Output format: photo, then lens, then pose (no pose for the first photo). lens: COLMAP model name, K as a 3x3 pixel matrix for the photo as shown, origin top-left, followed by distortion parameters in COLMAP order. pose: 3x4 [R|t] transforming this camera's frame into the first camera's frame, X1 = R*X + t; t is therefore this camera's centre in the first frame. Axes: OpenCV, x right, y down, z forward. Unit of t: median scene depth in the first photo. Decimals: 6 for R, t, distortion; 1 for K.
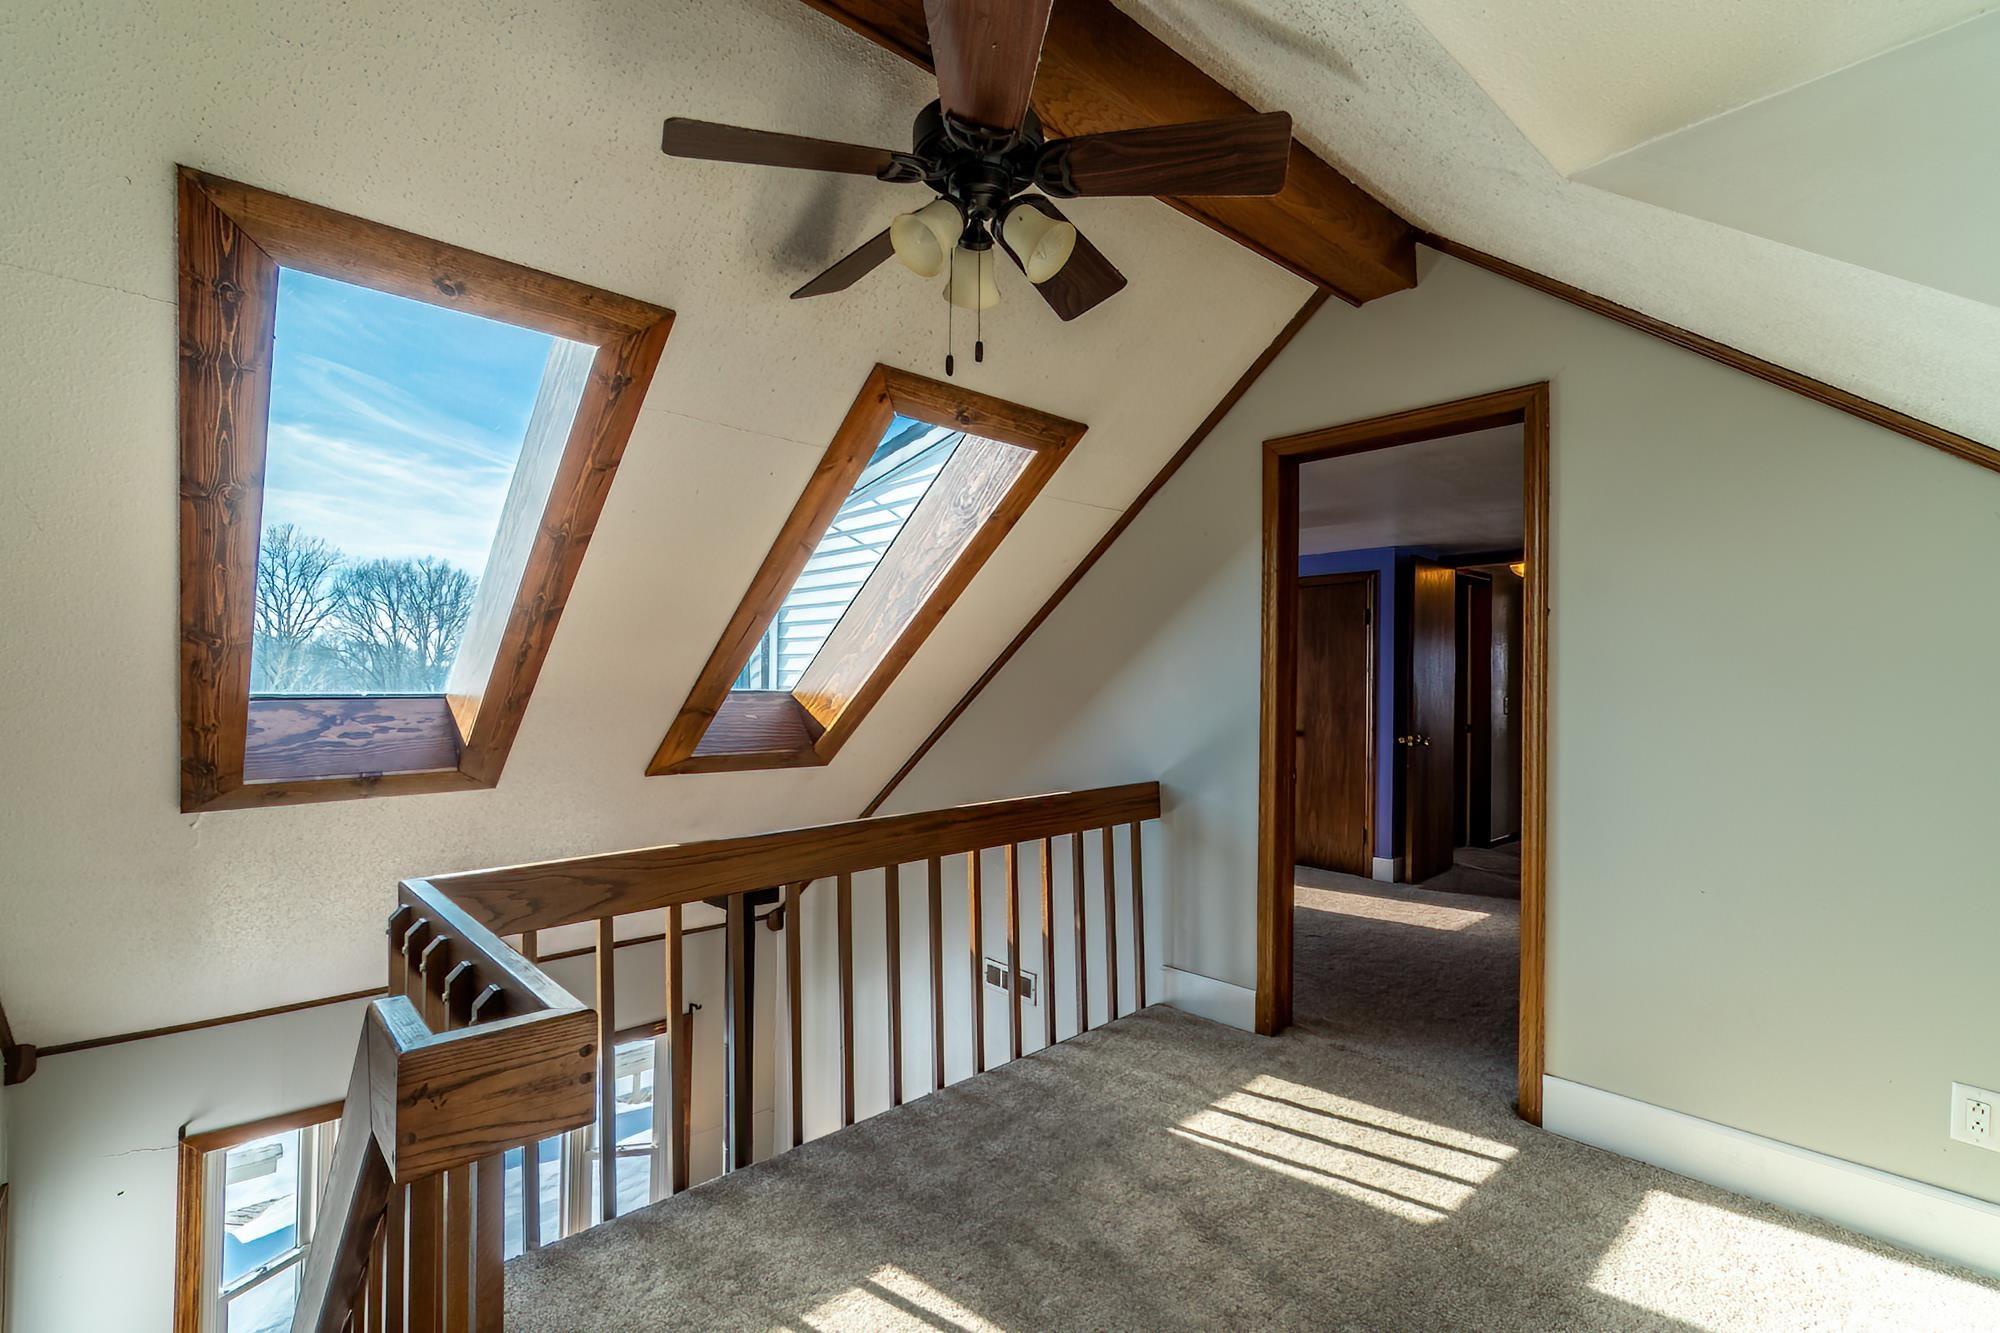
lens RADIAL K [[903.6, 0, 1041.5], [0, 903.6, 673.7], [0, 0, 1]] dist [-0.001868, -0.000679]
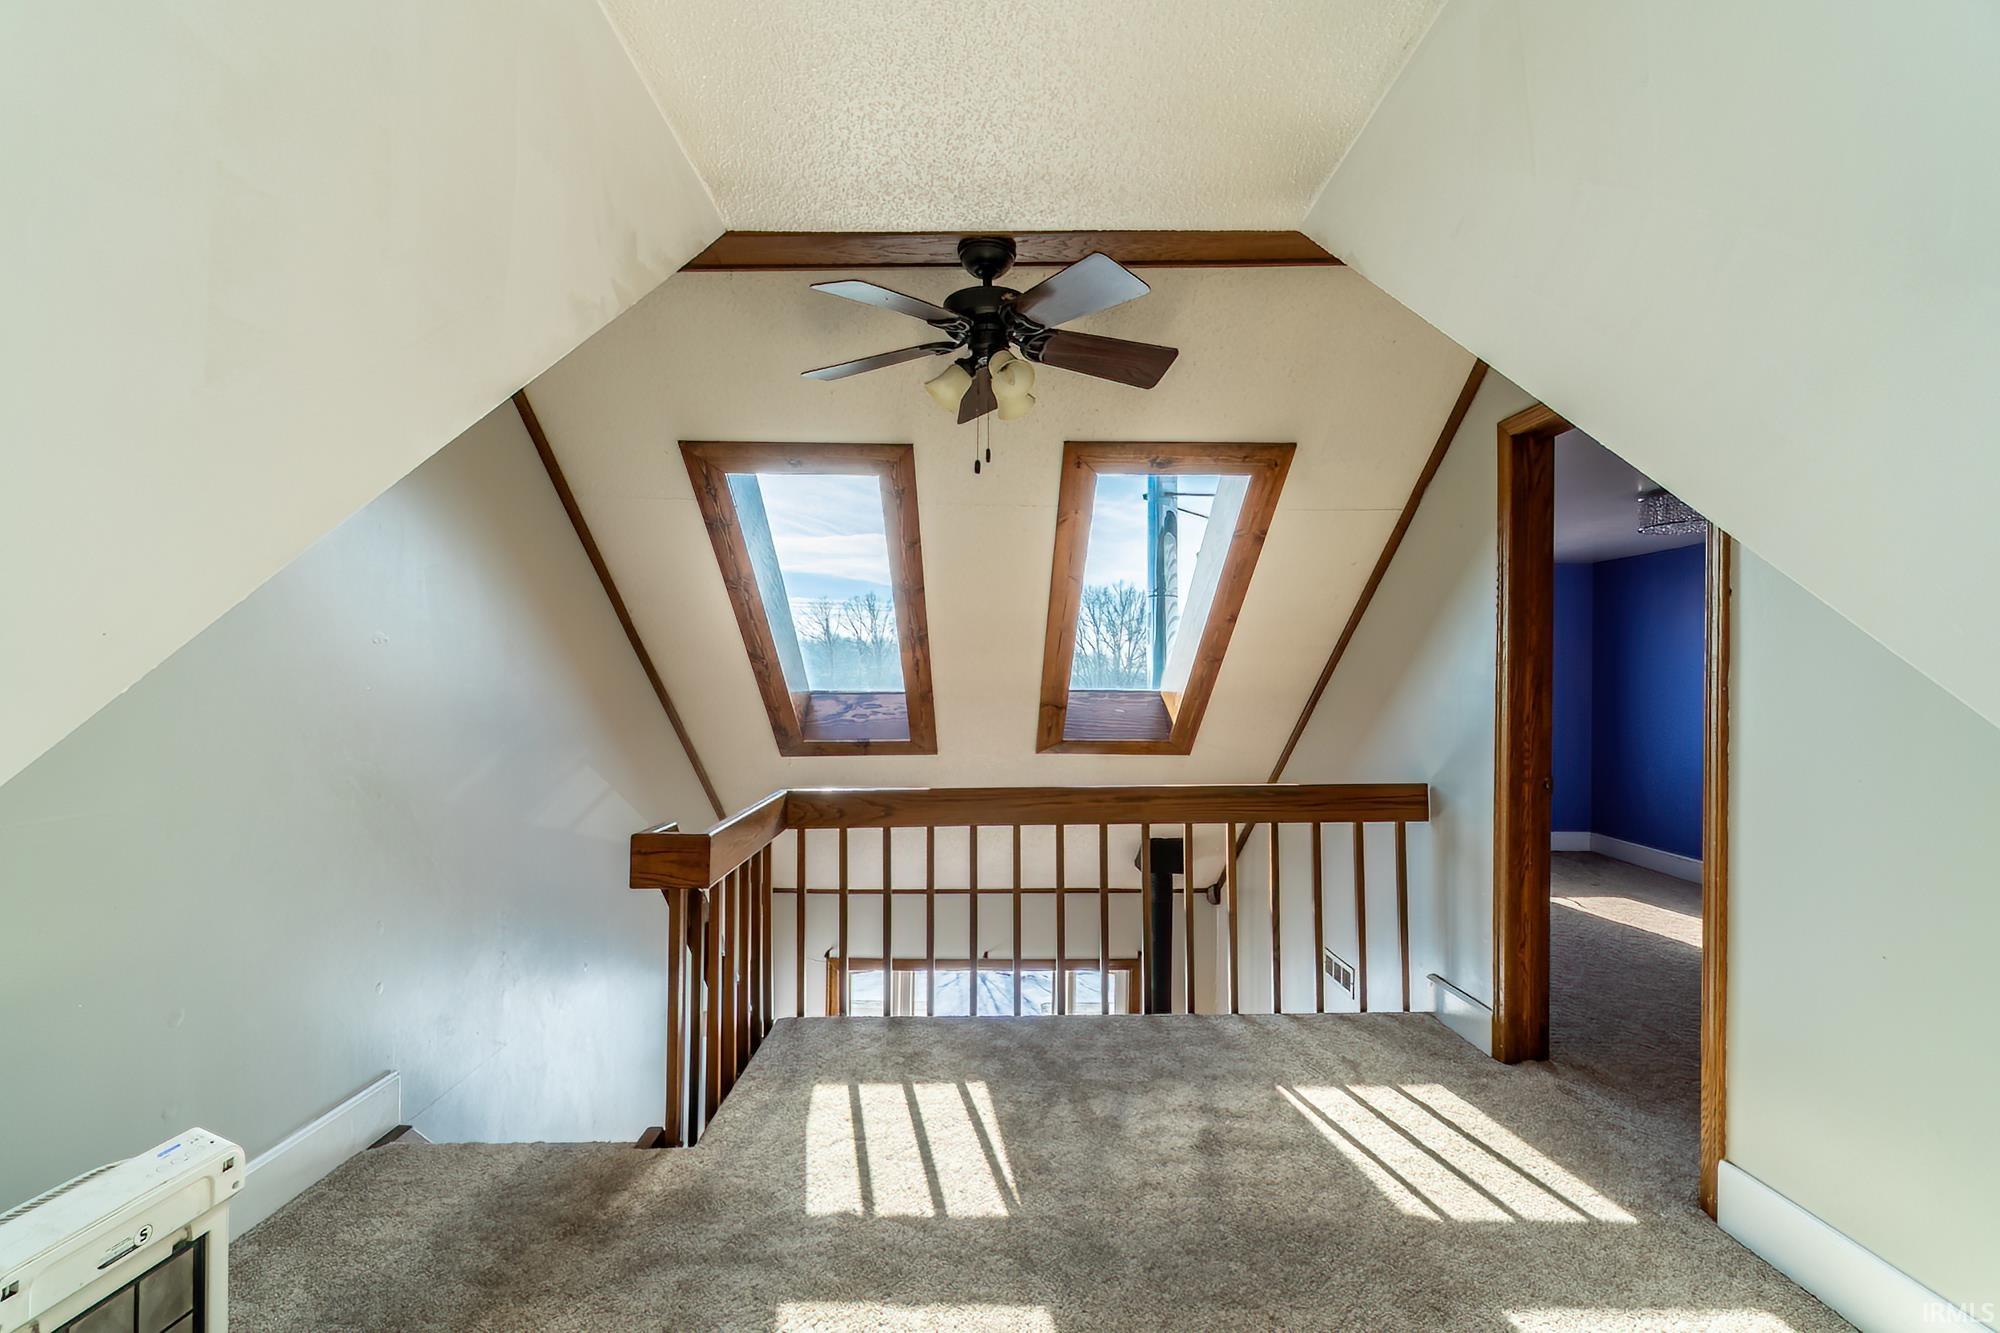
lens RADIAL K [[915.7, 0, 993.7], [0, 915.7, 673.9], [0, 0, 1]] dist [0.002303, 0.000407]
pose [[0.736215, -0.009046, -0.676687, 0.560077], [0.006292, 0.999959, -0.006522, 0.004802], [0.676718, 0.000544, 0.736242, -0.051827]]
